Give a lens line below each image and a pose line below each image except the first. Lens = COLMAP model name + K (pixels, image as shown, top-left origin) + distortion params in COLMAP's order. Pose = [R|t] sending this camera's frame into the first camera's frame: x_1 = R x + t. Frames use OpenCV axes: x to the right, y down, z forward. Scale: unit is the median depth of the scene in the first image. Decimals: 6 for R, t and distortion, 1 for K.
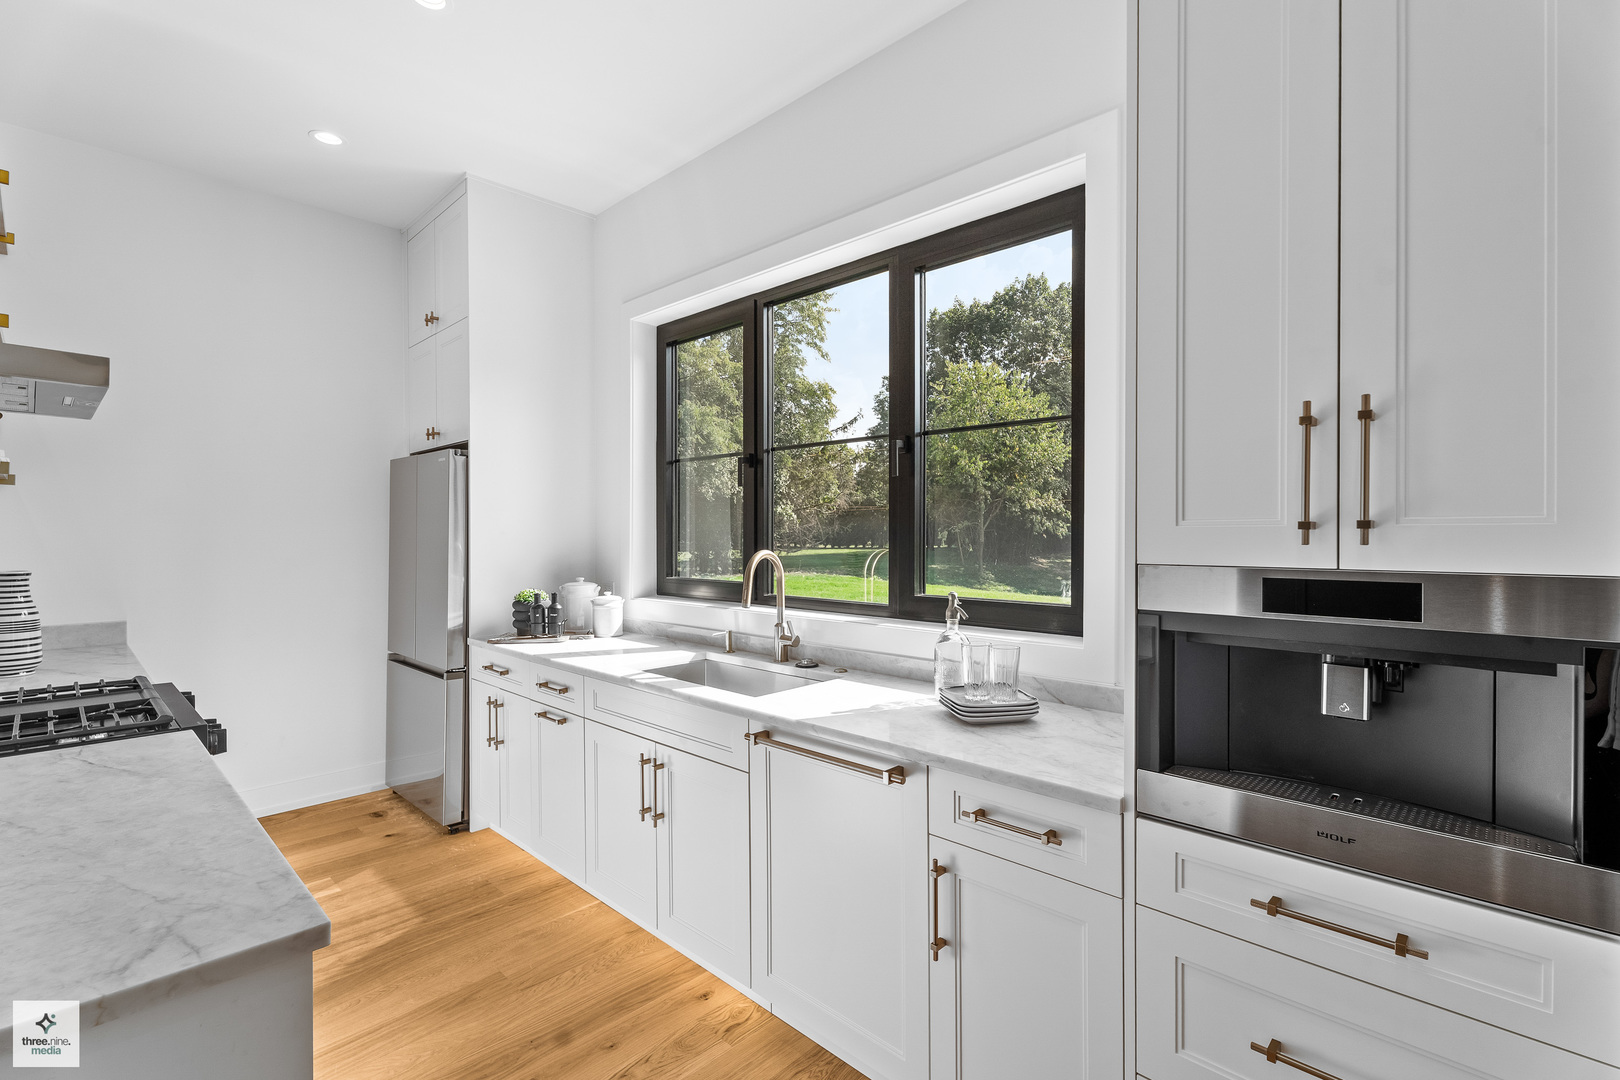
lens RADIAL K [[727.3, 0, 818.3], [0, 727.3, 538.2], [0, 0, 1]] dist [-0.000047, 0.000101]
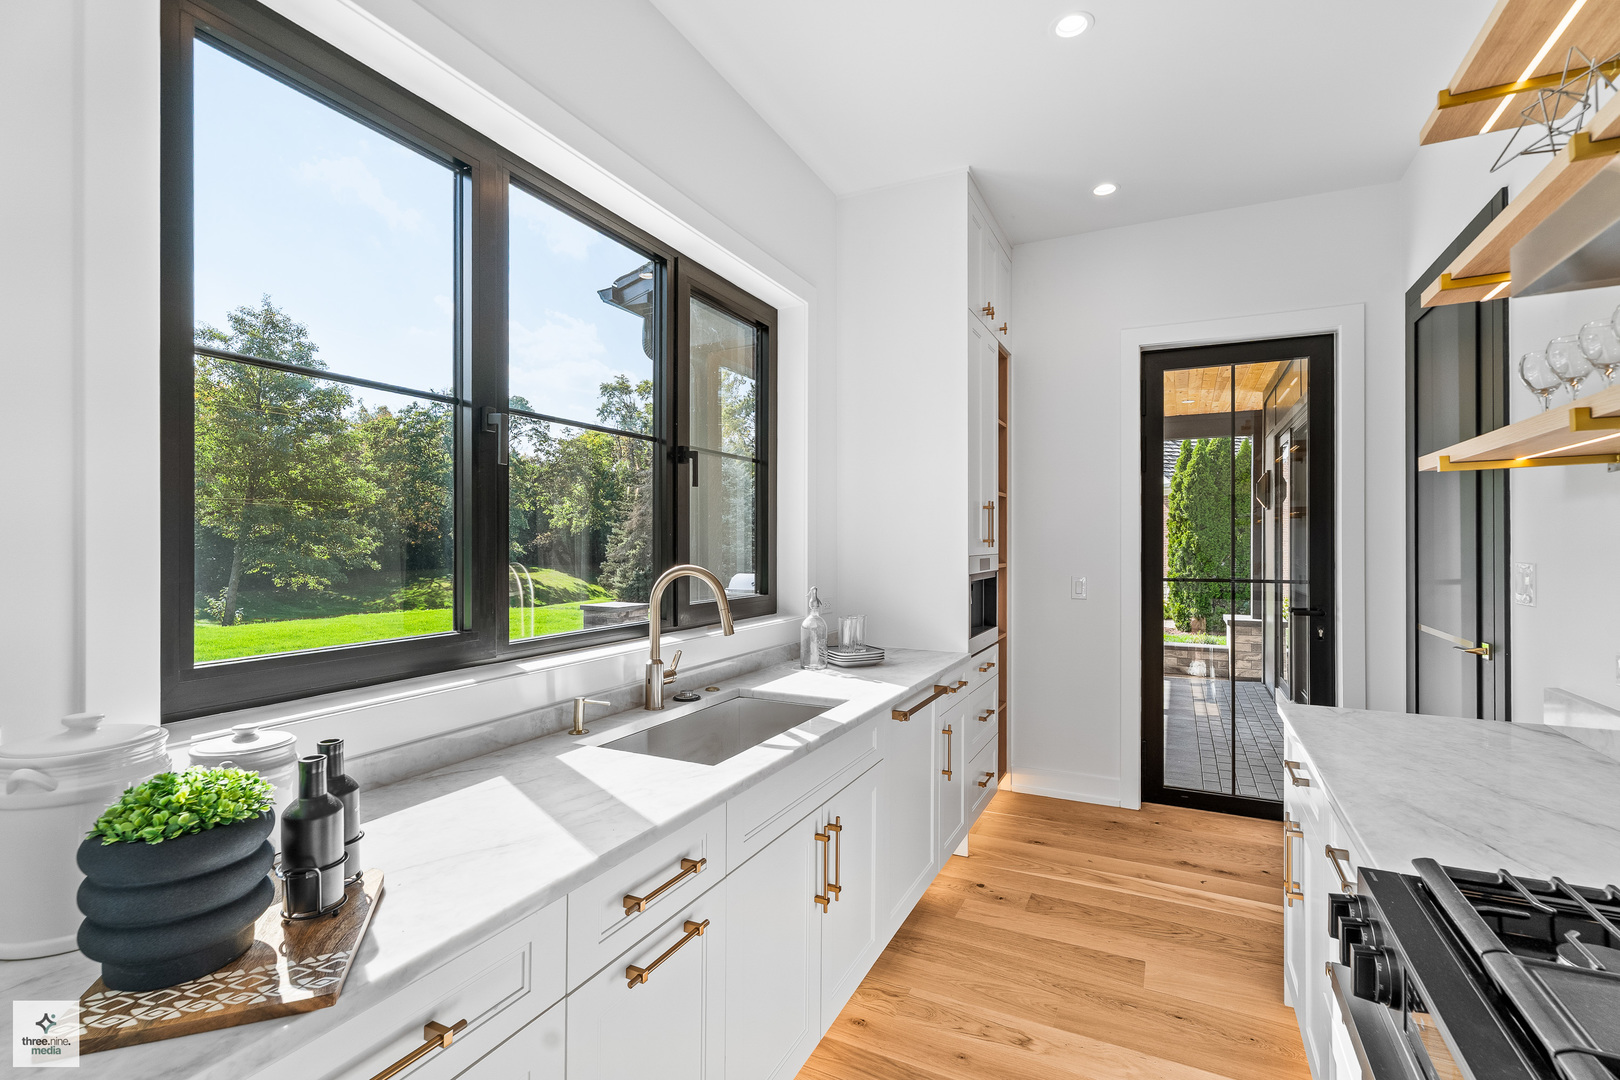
lens RADIAL K [[727.3, 0, 818.3], [0, 727.3, 538.2], [0, 0, 1]] dist [-0.000047, 0.000101]
pose [[-0.285629, 0.003822, 0.958333, -1.072850], [0.000092, 0.999992, -0.003961, -0.013167], [-0.958340, -0.001043, -0.285627, 1.331535]]
